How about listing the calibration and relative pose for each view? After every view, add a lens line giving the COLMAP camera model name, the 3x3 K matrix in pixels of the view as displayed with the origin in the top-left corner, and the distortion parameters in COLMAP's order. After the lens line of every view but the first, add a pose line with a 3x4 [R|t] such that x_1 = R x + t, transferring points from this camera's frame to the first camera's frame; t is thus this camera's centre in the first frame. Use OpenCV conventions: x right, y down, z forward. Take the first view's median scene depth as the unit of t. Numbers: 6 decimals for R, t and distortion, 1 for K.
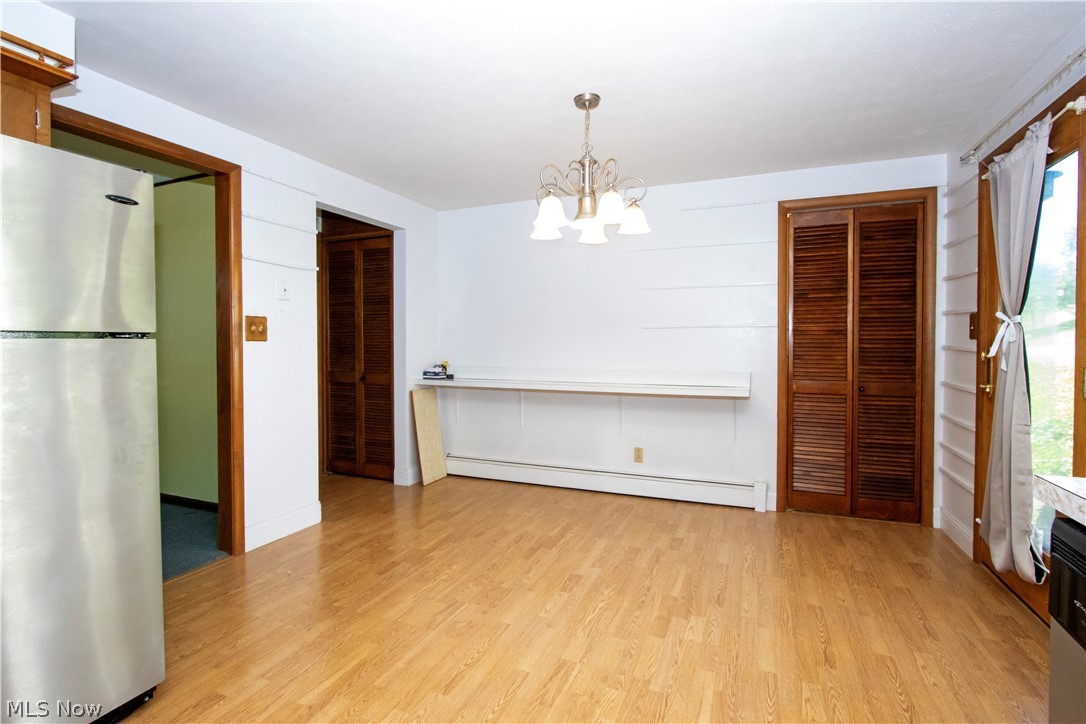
lens RADIAL K [[526.8, 0, 538.6], [0, 526.8, 351.4], [0, 0, 1]] dist [0.003383, 0.000104]
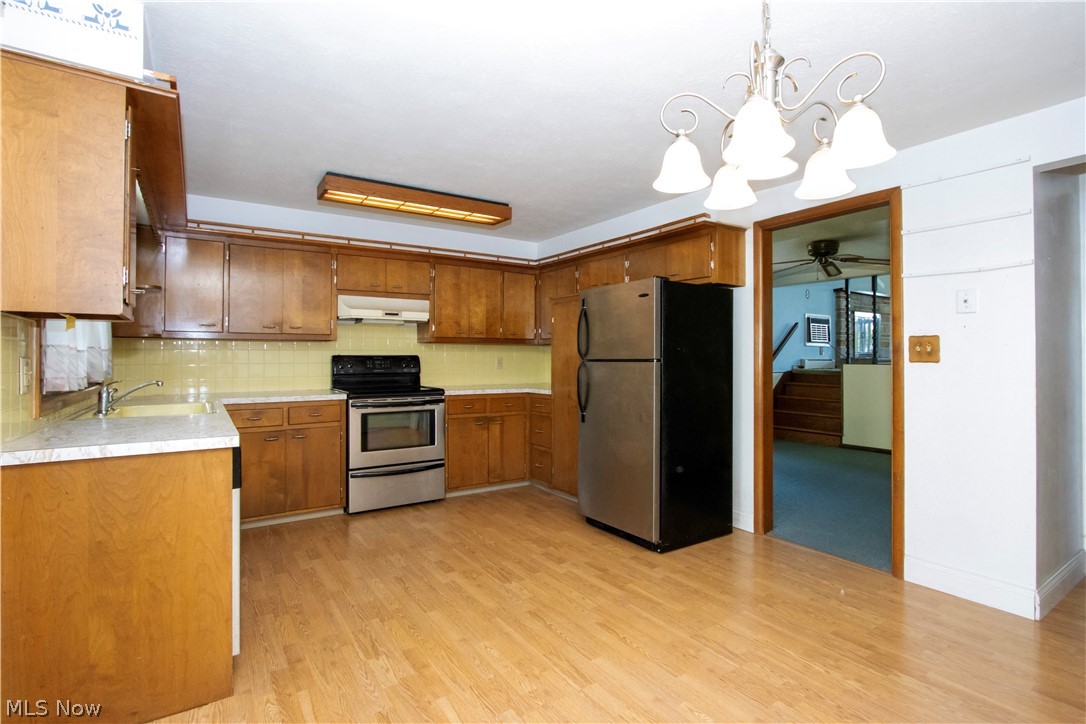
lens RADIAL K [[526.8, 0, 538.6], [0, 526.8, 351.4], [0, 0, 1]] dist [0.003383, 0.000104]
pose [[-0.559776, -0.011892, -0.828558, 0.737565], [-0.010735, 0.999917, -0.007099, -0.030319], [0.828574, 0.004921, -0.559858, 1.151626]]
